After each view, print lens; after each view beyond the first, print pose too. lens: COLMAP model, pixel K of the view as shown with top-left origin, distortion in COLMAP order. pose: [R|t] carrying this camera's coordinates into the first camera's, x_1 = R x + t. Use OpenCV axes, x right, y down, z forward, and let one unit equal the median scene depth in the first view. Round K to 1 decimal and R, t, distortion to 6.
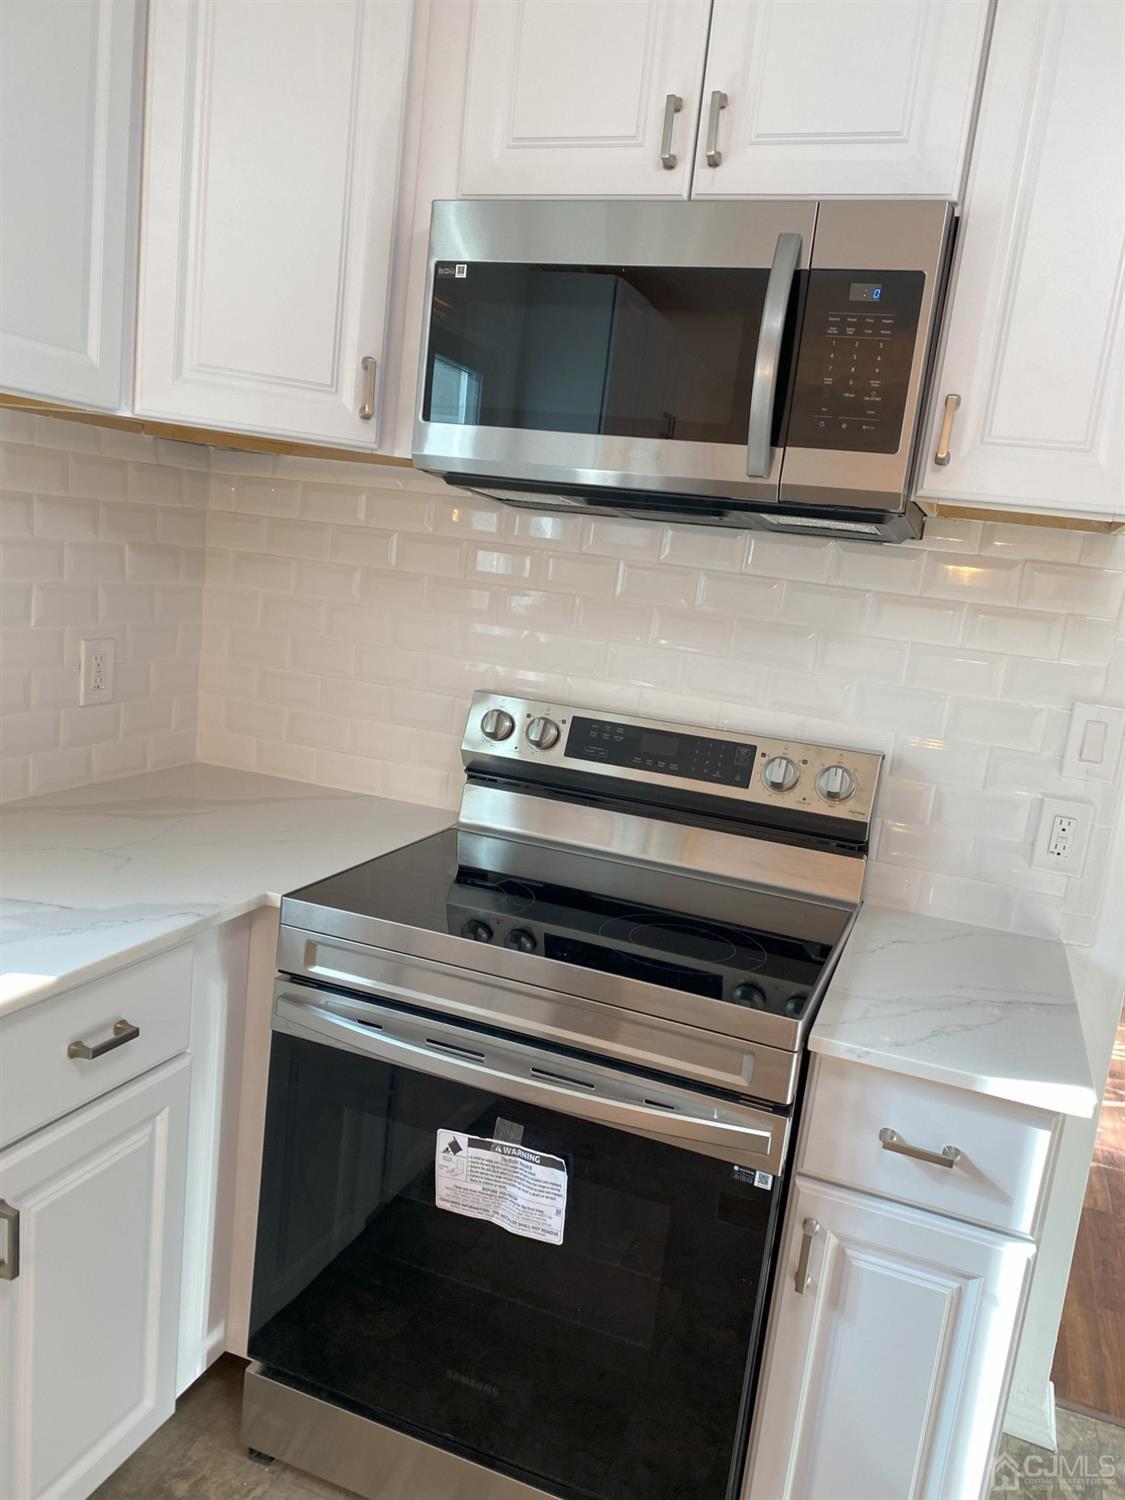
lens RADIAL K [[1139.2, 0, 582.9], [0, 1139.2, 755.1], [0, 0, 1]] dist [0.108625, -0.150992]
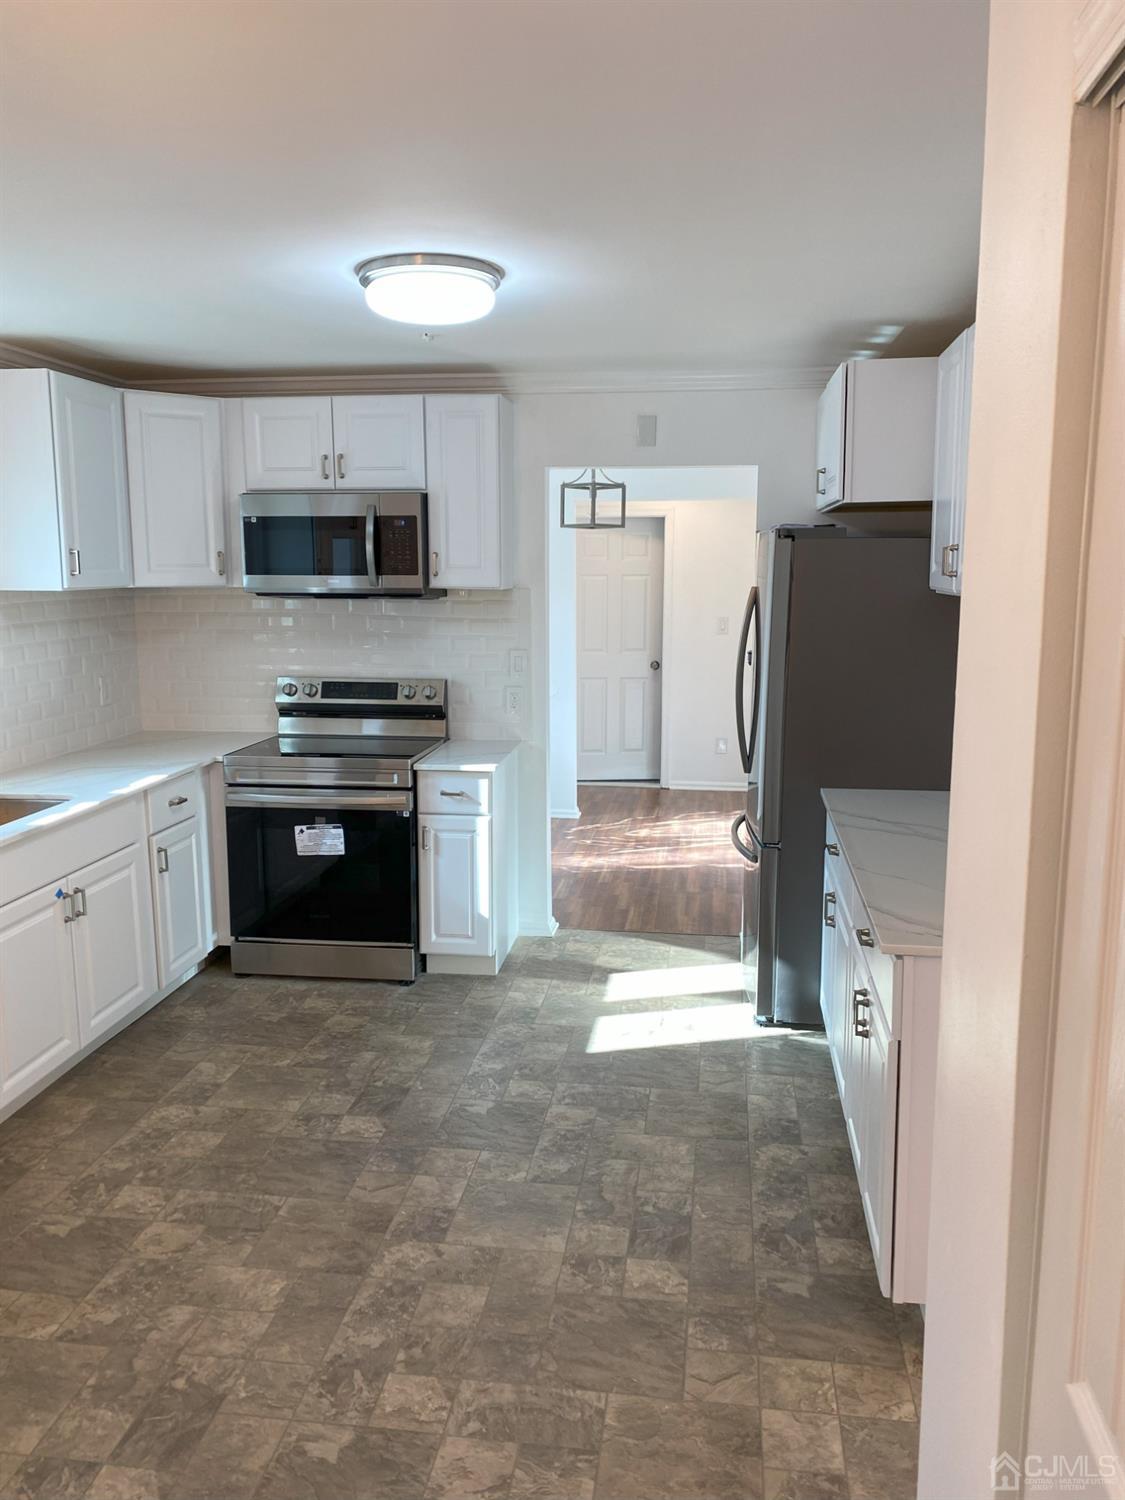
lens RADIAL K [[1129.2, 0, 577.6], [0, 1129.2, 742.9], [0, 0, 1]] dist [0.035351, -0.025197]
pose [[0.966037, -0.144984, 0.213895, -0.018295], [0.146853, 0.989132, 0.007216, 0.194957], [-0.212617, 0.024440, 0.976830, -1.803417]]
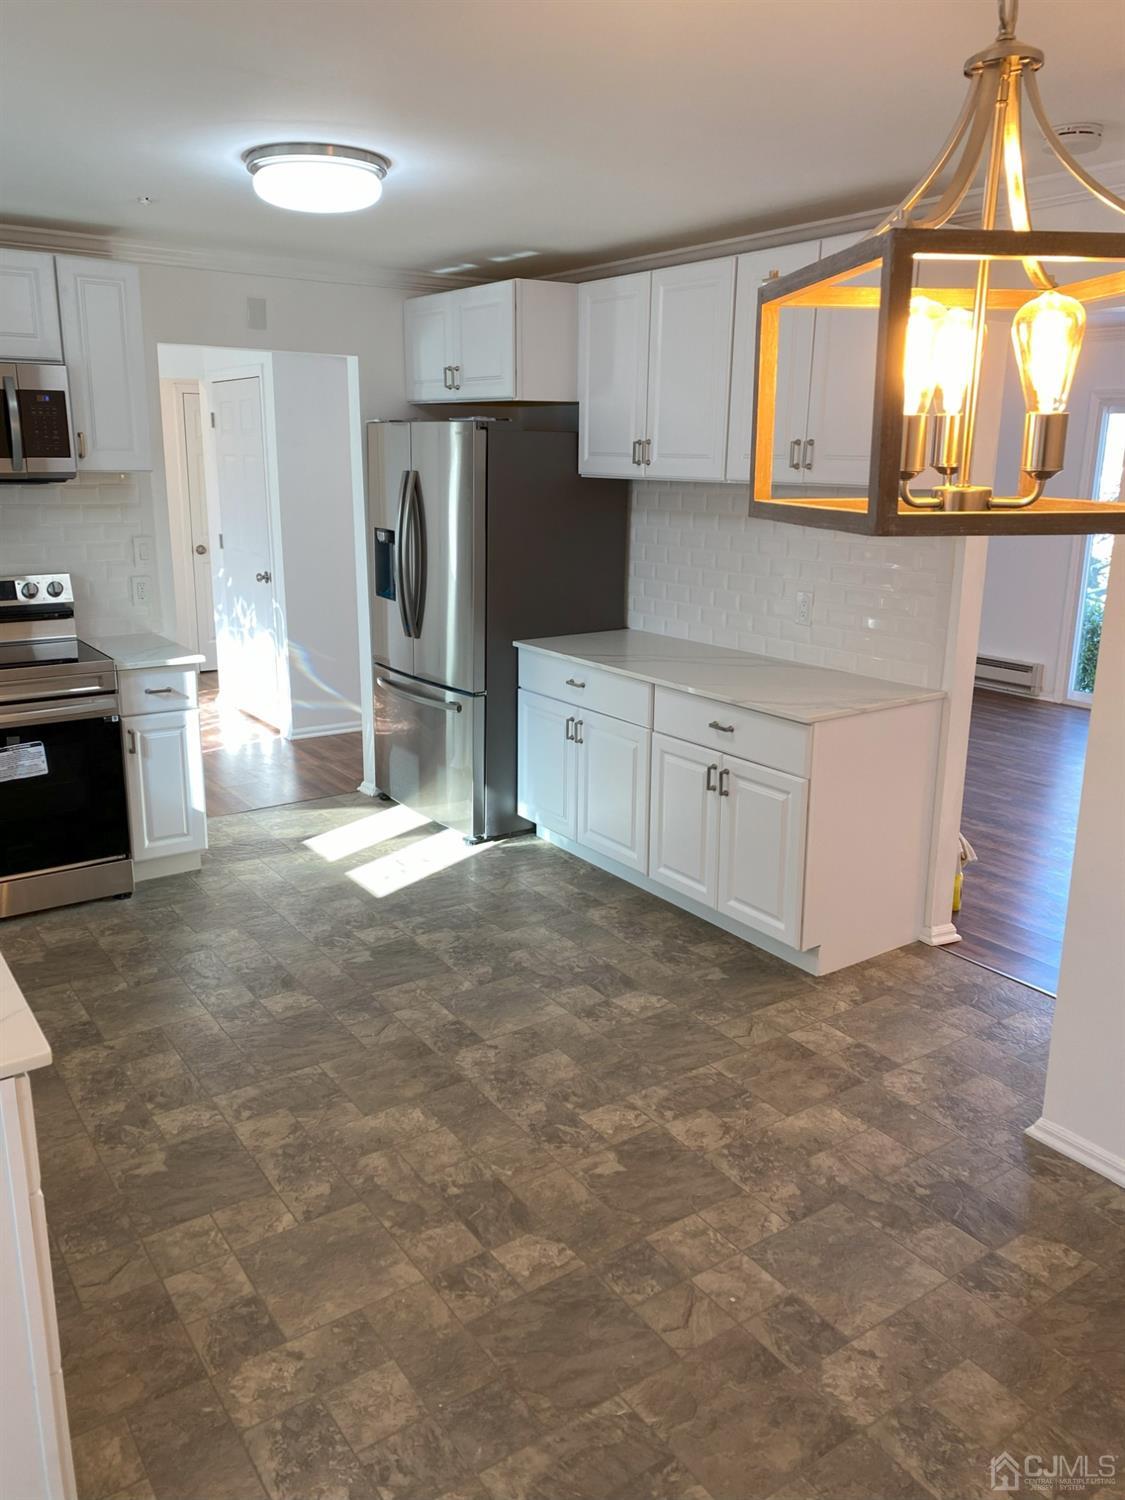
lens RADIAL K [[1116.8, 0, 548.8], [0, 1116.8, 734.0], [0, 0, 1]] dist [0.097703, -0.199707]
pose [[0.561943, -0.302314, 0.769953, -1.245547], [0.198087, 0.952919, 0.229581, -0.026713], [-0.803108, 0.023506, 0.595370, -1.364432]]
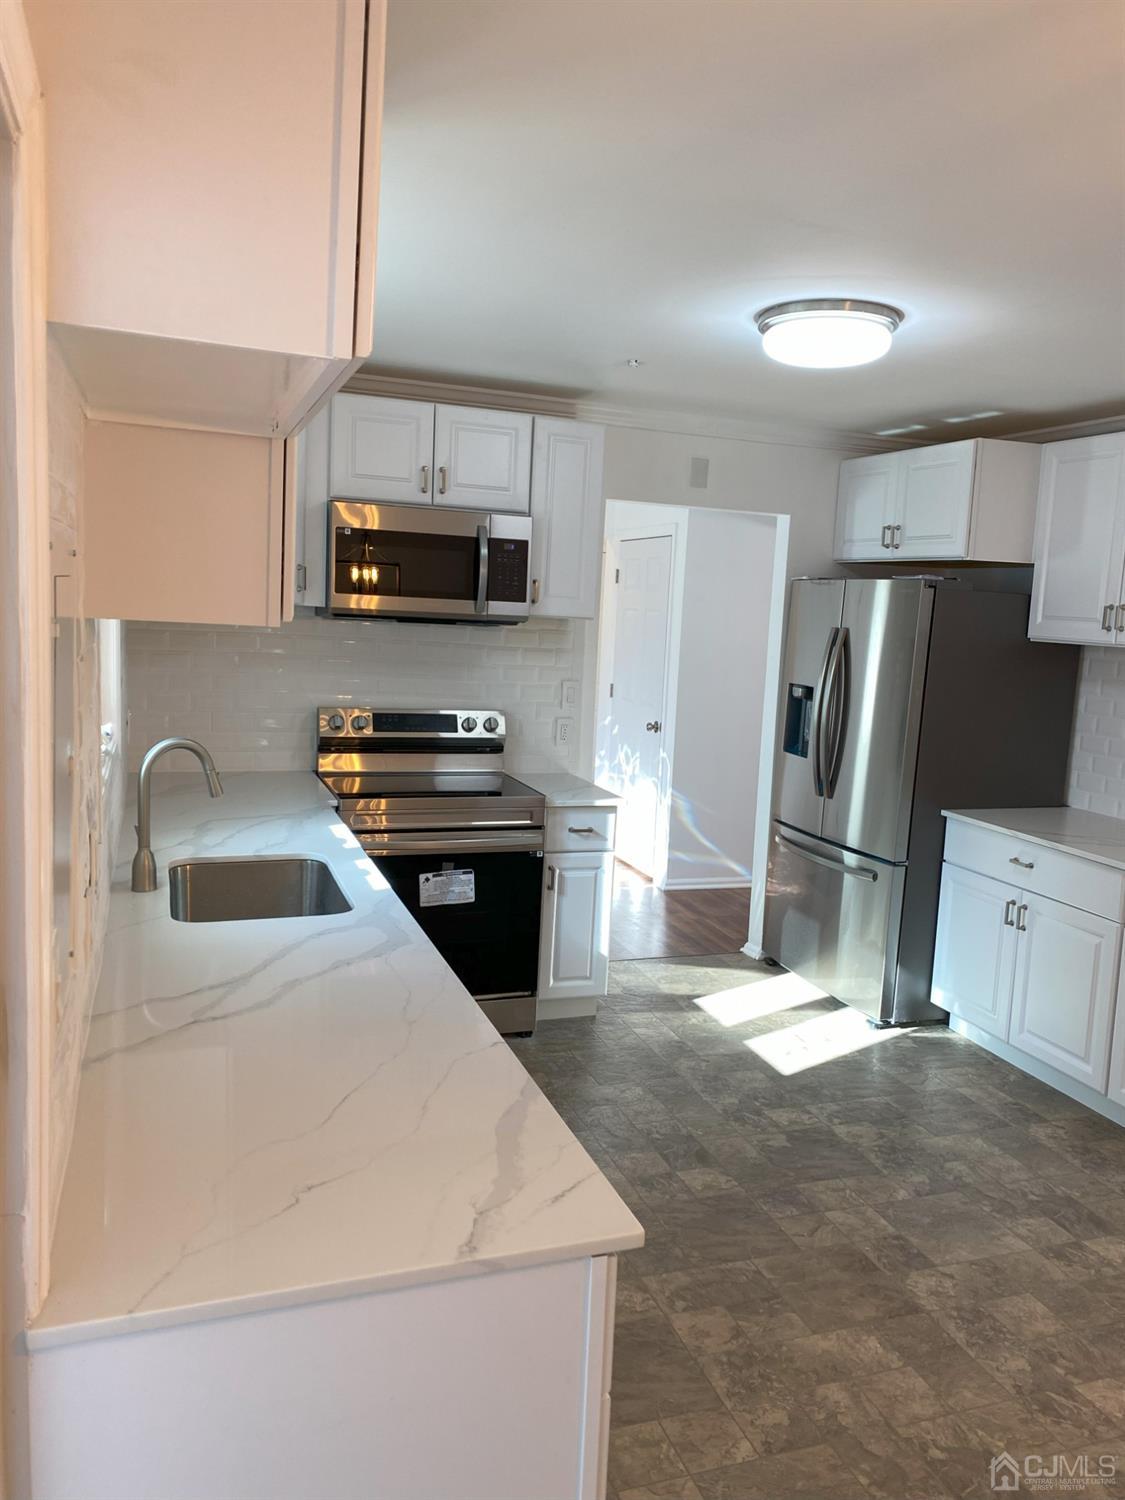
lens RADIAL K [[1123.9, 0, 579.1], [0, 1123.9, 739.1], [0, 0, 1]] dist [0.042862, -0.044049]
pose [[0.757168, -0.148489, 0.636119, -1.345527], [0.149310, 0.987382, 0.052761, -0.049402], [-0.635927, 0.055030, 0.769785, -1.116161]]
